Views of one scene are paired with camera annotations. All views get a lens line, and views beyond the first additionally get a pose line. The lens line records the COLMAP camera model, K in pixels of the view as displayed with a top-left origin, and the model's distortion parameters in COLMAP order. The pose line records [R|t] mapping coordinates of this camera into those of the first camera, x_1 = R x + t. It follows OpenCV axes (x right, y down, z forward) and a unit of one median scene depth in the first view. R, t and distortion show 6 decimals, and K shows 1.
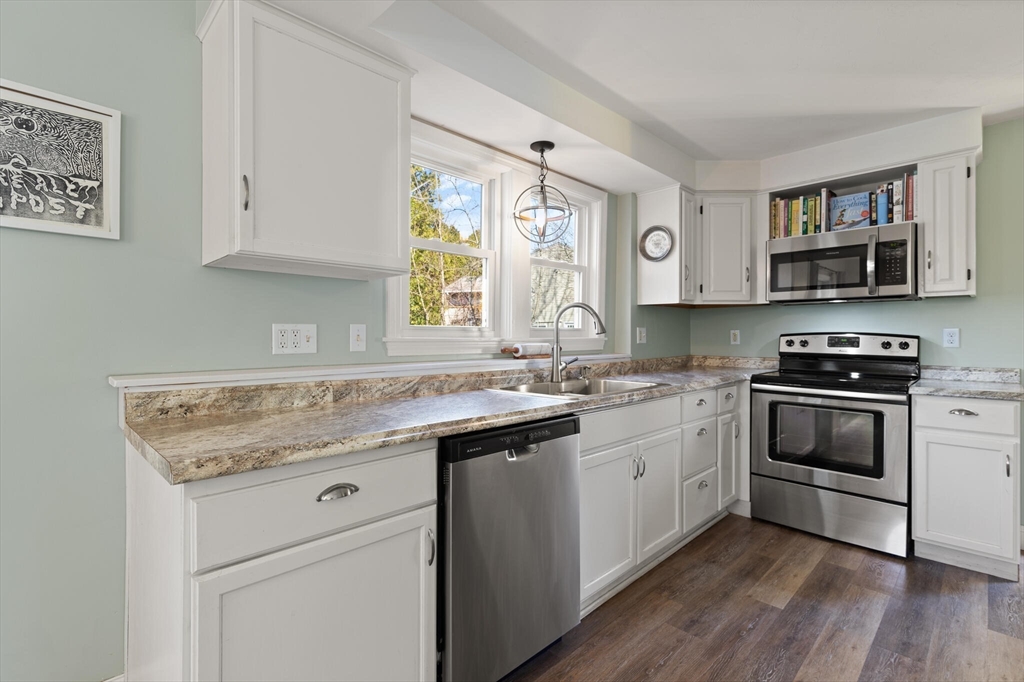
lens RADIAL K [[473.6, 0, 509.7], [0, 473.6, 334.9], [0, 0, 1]] dist [-0.000478, 0.000002]
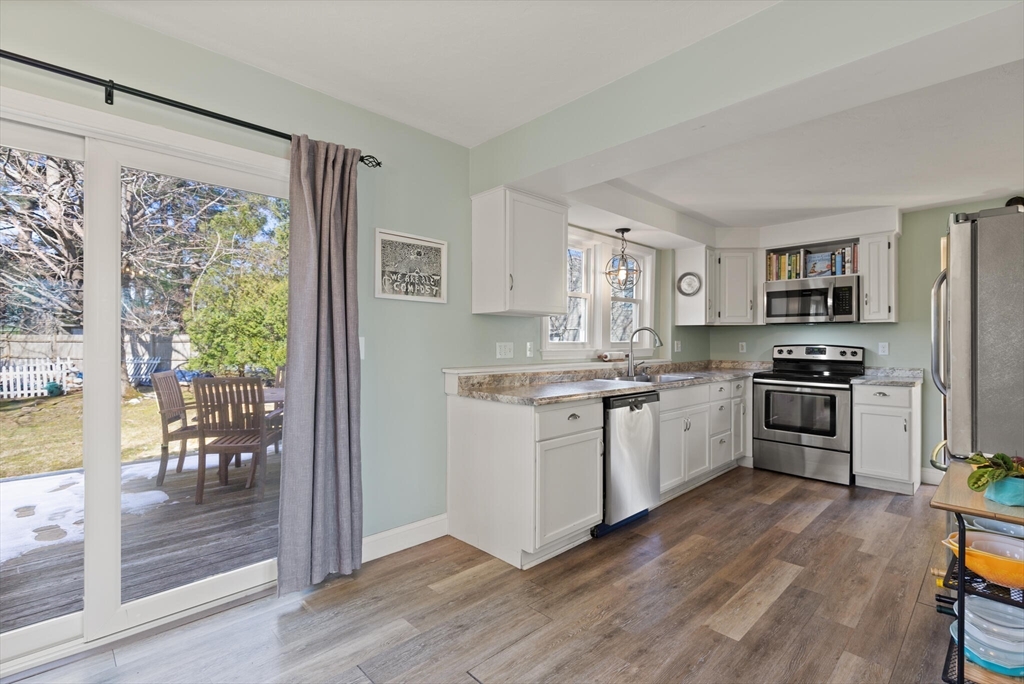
lens RADIAL K [[476.9, 0, 509.5], [0, 476.9, 339.9], [0, 0, 1]] dist [-0.000157, -0.000214]
pose [[0.999964, 0.000607, -0.008519, -0.279135], [-0.000623, 0.999998, -0.001776, -0.019229], [0.008518, 0.001781, 0.999962, -0.577982]]
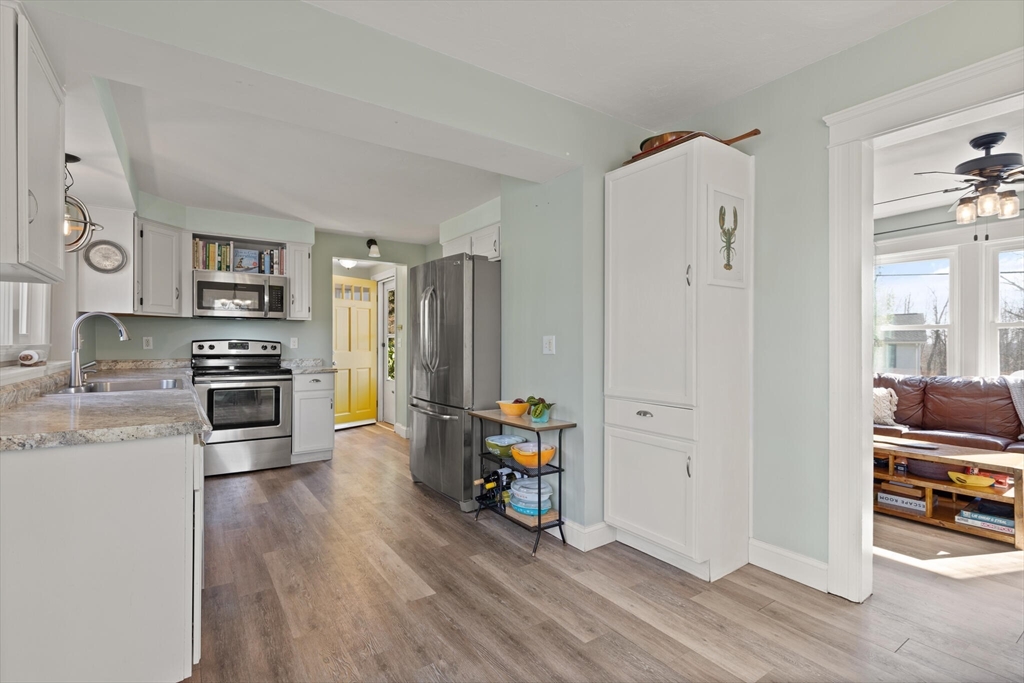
lens RADIAL K [[477.7, 0, 512.7], [0, 477.7, 347.9], [0, 0, 1]] dist [0.010770, -0.000775]
pose [[0.165765, -0.013274, 0.986076, -0.734780], [-0.003350, 0.999896, 0.014024, -0.003325], [-0.986160, -0.005628, 0.165703, -0.117347]]
